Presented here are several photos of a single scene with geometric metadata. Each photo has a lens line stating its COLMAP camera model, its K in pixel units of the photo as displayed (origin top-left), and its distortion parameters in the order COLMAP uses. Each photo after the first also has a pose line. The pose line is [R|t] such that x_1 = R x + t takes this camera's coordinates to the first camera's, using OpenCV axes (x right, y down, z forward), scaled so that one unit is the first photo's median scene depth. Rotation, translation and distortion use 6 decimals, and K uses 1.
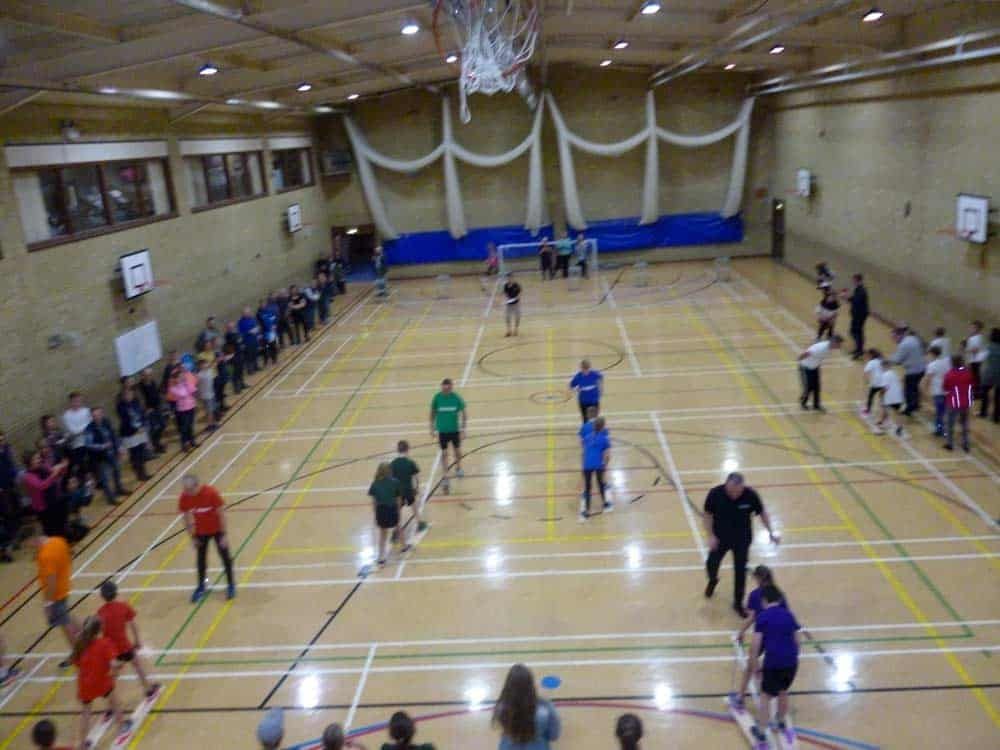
lens RADIAL K [[850.5, 0, 500.0], [0, 850.5, 375.0], [0, 0, 1]] dist [-0.003574, 0.003244]
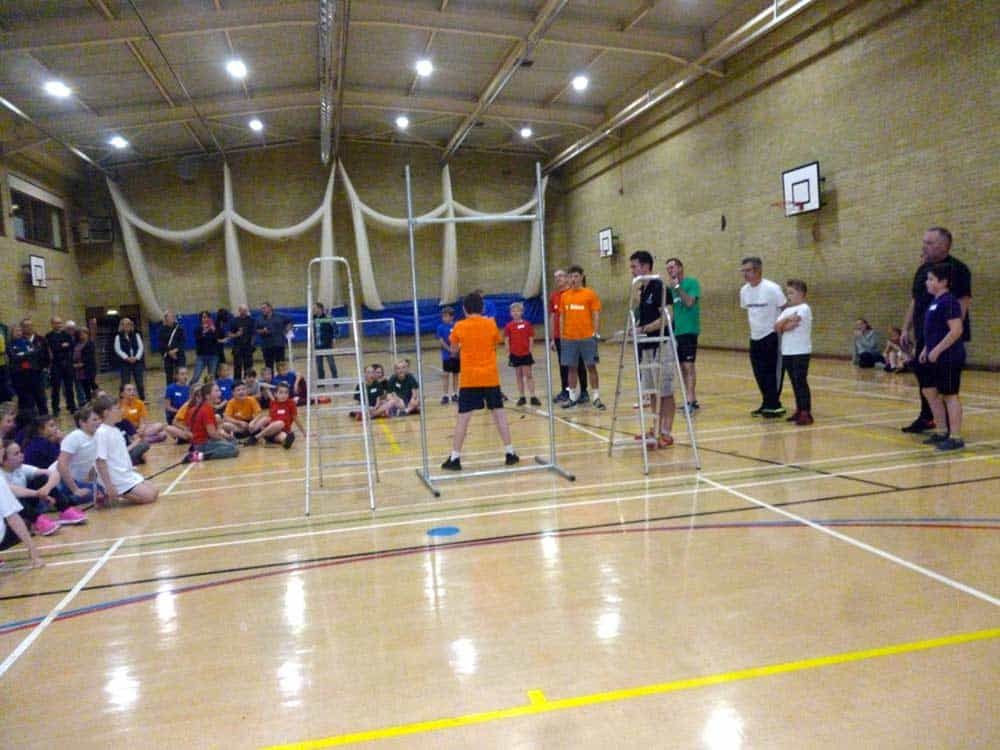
lens RADIAL K [[850.5, 0, 500.0], [0, 850.5, 375.0], [0, 0, 1]] dist [-0.003574, 0.003244]
pose [[0.966955, -0.007000, 0.254852, -0.013960], [0.060103, 0.977708, -0.201186, 0.097682], [-0.247762, 0.209855, 0.945820, 0.103695]]
